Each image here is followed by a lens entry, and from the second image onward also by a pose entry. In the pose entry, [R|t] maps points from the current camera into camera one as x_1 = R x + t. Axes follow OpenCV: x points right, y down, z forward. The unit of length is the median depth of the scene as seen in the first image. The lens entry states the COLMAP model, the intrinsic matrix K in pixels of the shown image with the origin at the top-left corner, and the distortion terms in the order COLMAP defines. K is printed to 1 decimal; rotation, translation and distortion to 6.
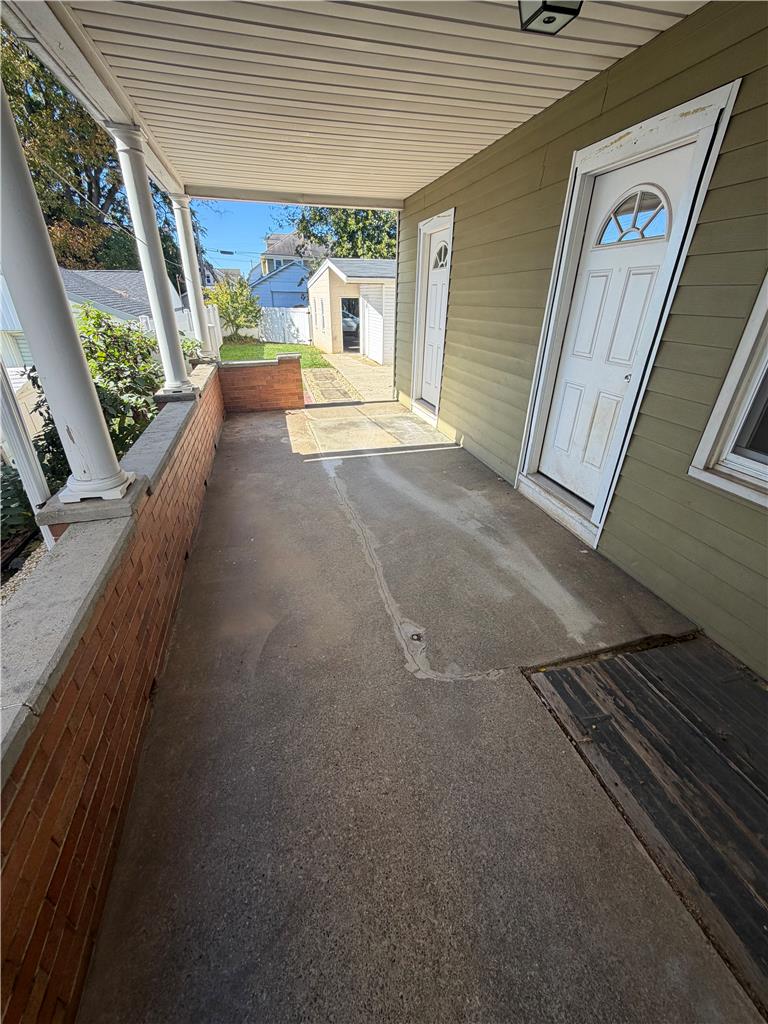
lens RADIAL K [[407.0, 0, 381.8], [0, 407.0, 509.2], [0, 0, 1]] dist [-0.000997, -0.000332]
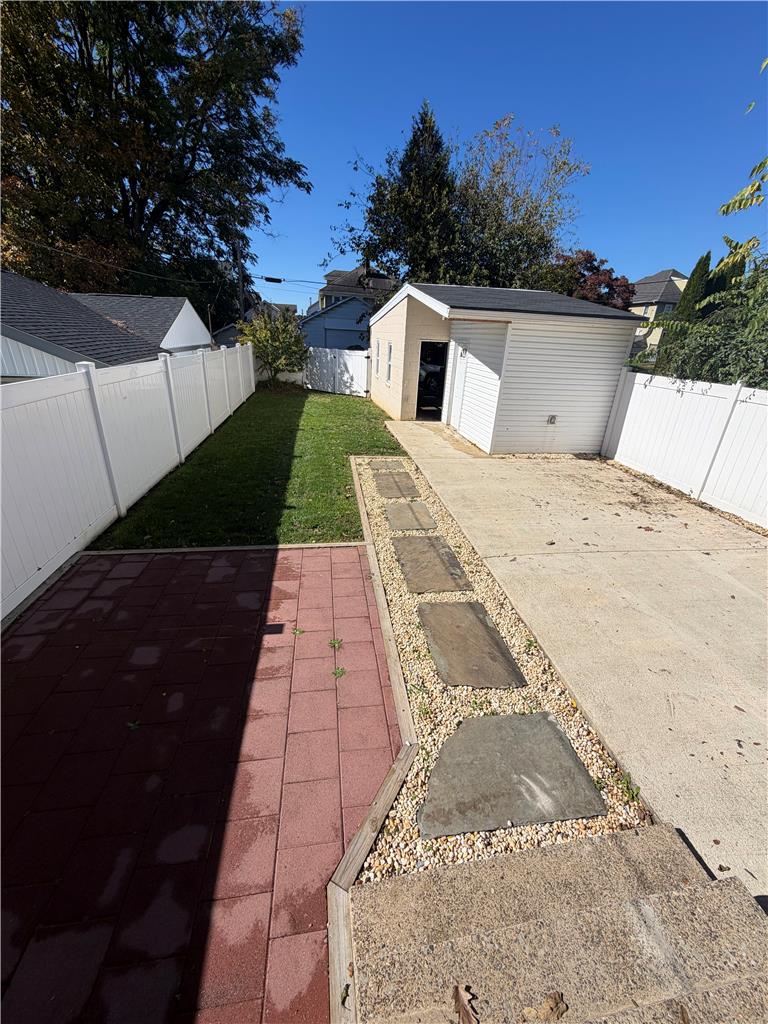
lens RADIAL K [[407.0, 0, 383.3], [0, 407.0, 510.7], [0, 0, 1]] dist [-0.000997, -0.000332]
pose [[0.992929, 0.076280, -0.090962, -0.059726], [-0.083116, 0.993797, -0.073883, -0.141463], [0.084762, 0.080921, 0.993110, 0.265844]]
